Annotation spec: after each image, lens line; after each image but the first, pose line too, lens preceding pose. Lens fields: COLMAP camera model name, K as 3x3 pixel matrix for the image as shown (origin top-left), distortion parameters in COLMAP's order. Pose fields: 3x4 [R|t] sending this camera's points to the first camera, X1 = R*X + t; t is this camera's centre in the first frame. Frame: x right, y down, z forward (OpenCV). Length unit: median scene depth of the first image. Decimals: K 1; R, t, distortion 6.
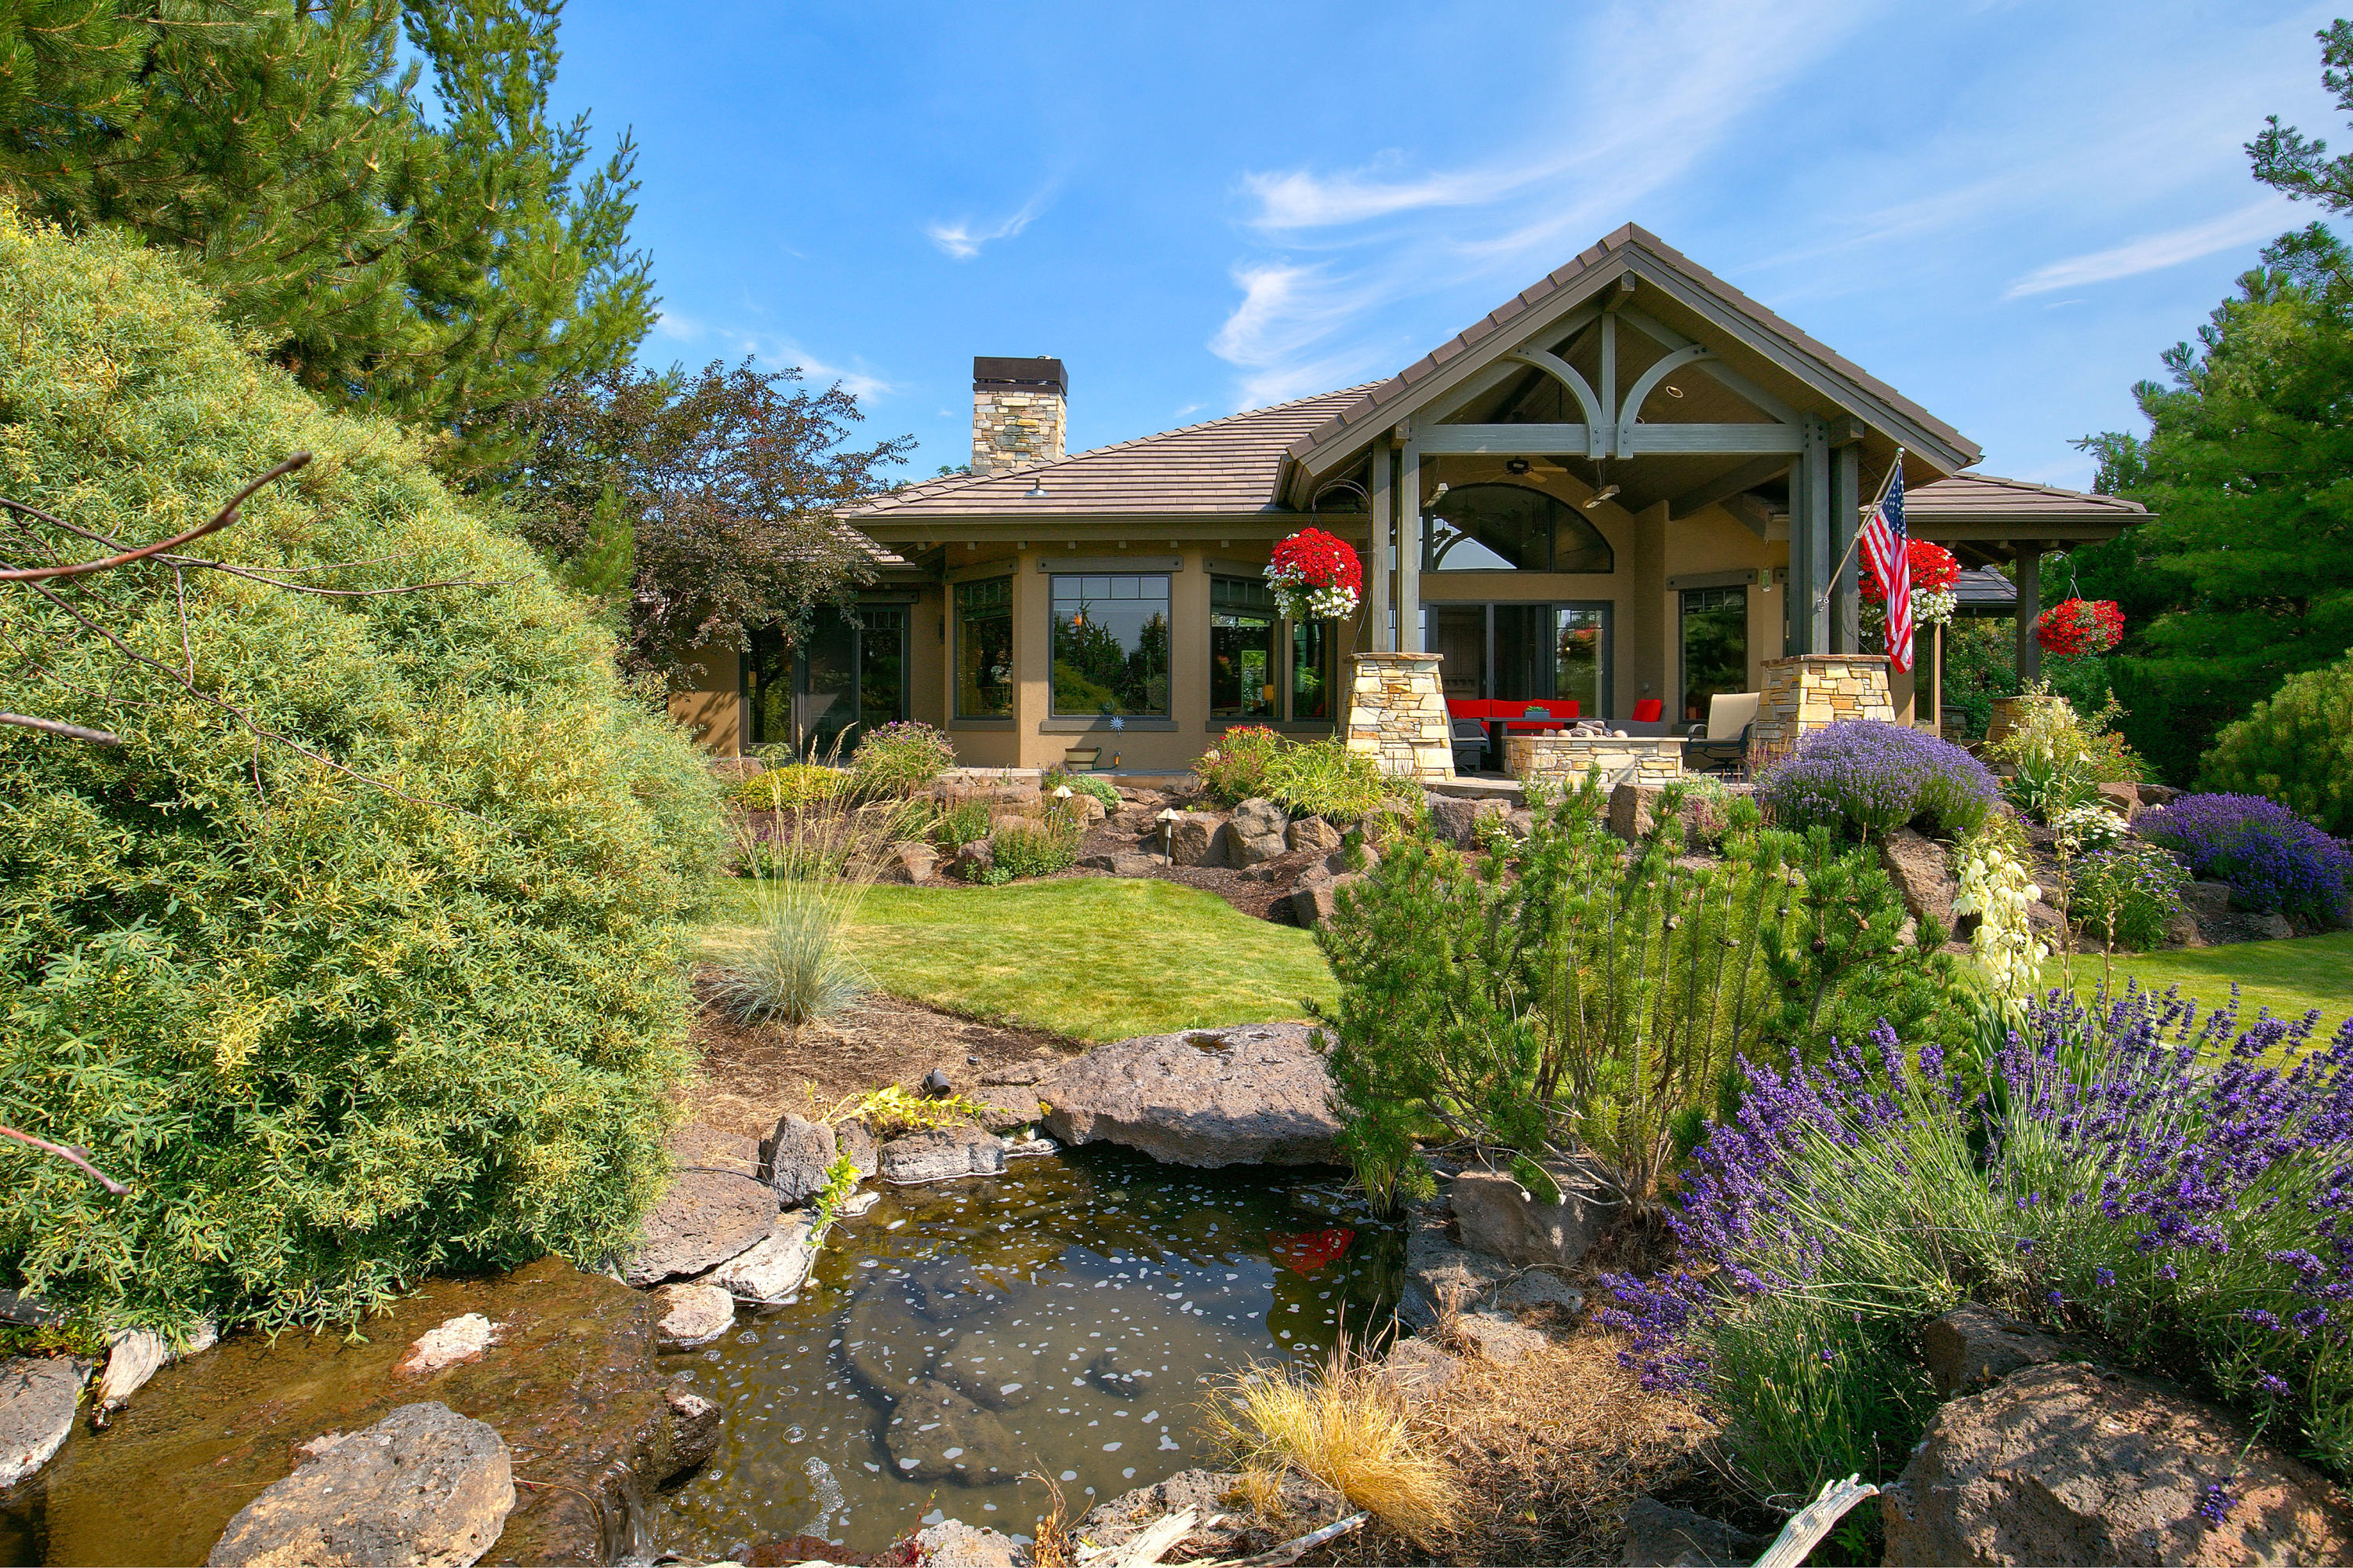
lens RADIAL K [[1152.1, 0, 1176.4], [0, 1152.1, 762.0], [0, 0, 1]] dist [-0.023563, 0.002901]
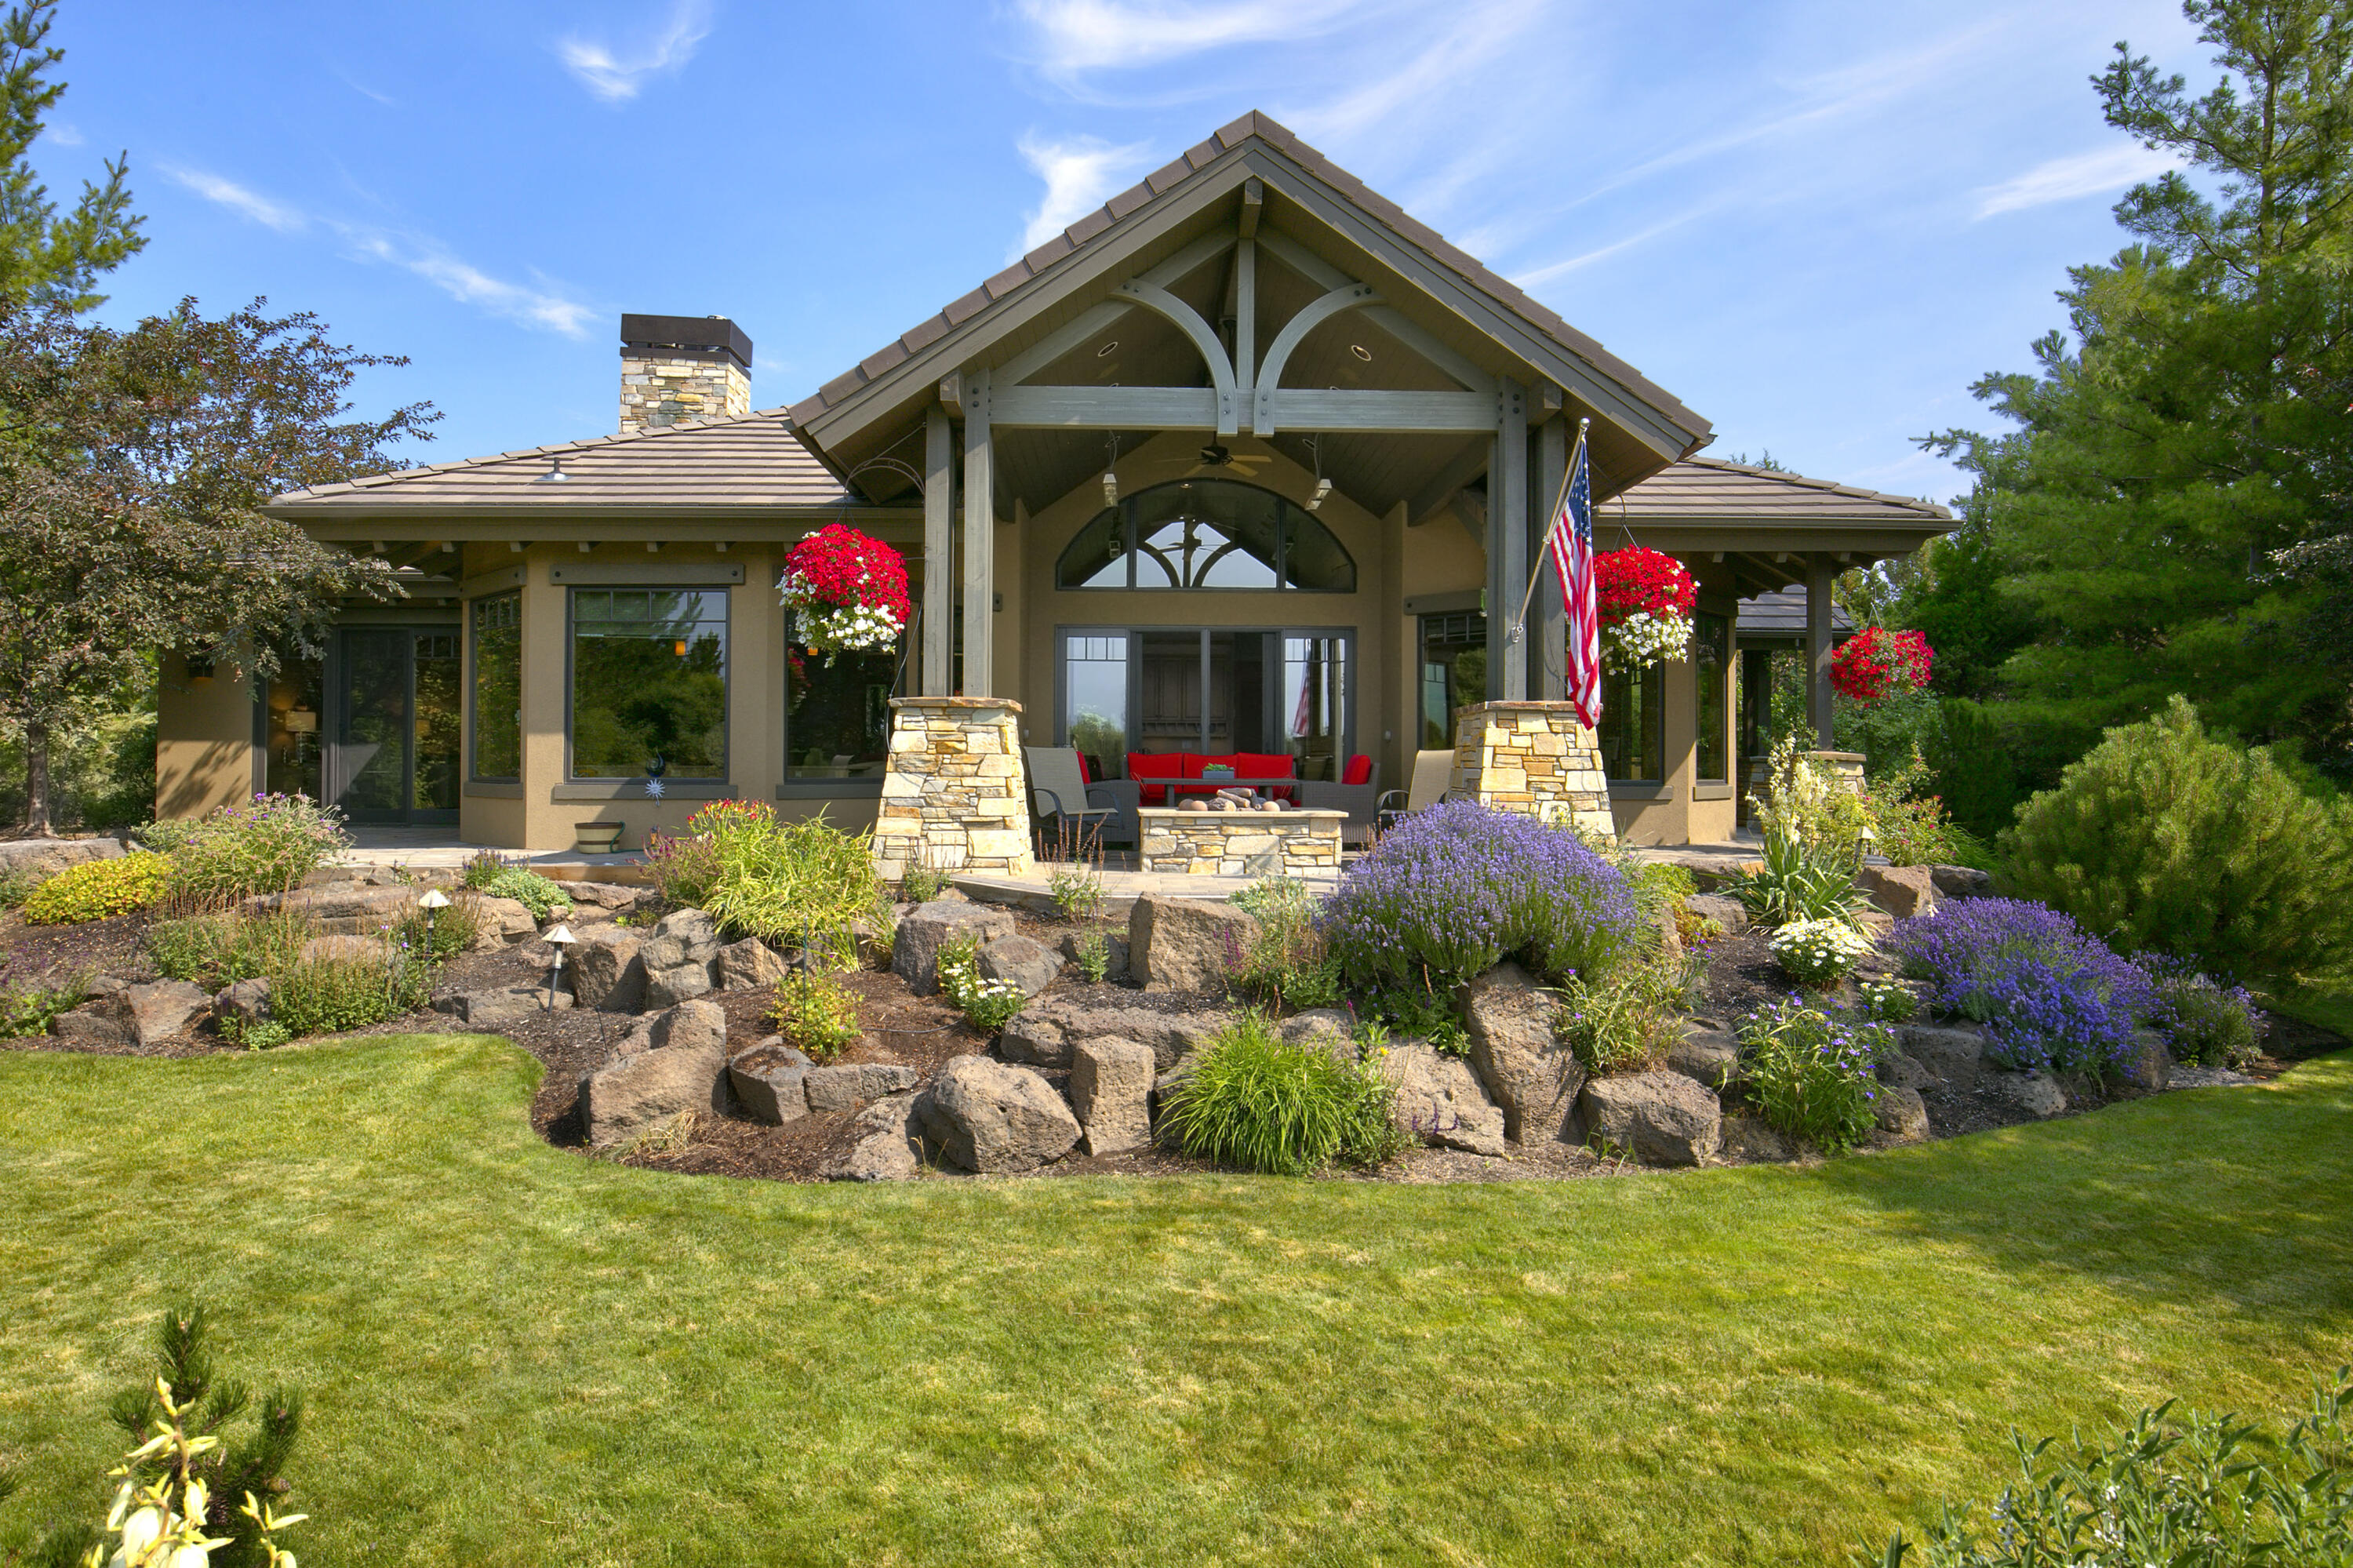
lens RADIAL K [[1298.9, 0, 1174.0], [0, 1298.9, 793.1], [0, 0, 1]] dist [-0.013072, -0.000400]
pose [[0.995664, -0.004135, 0.092935, 0.253677], [0.005112, 0.999934, -0.010287, -0.025528], [-0.092886, 0.010717, 0.995619, 0.174701]]
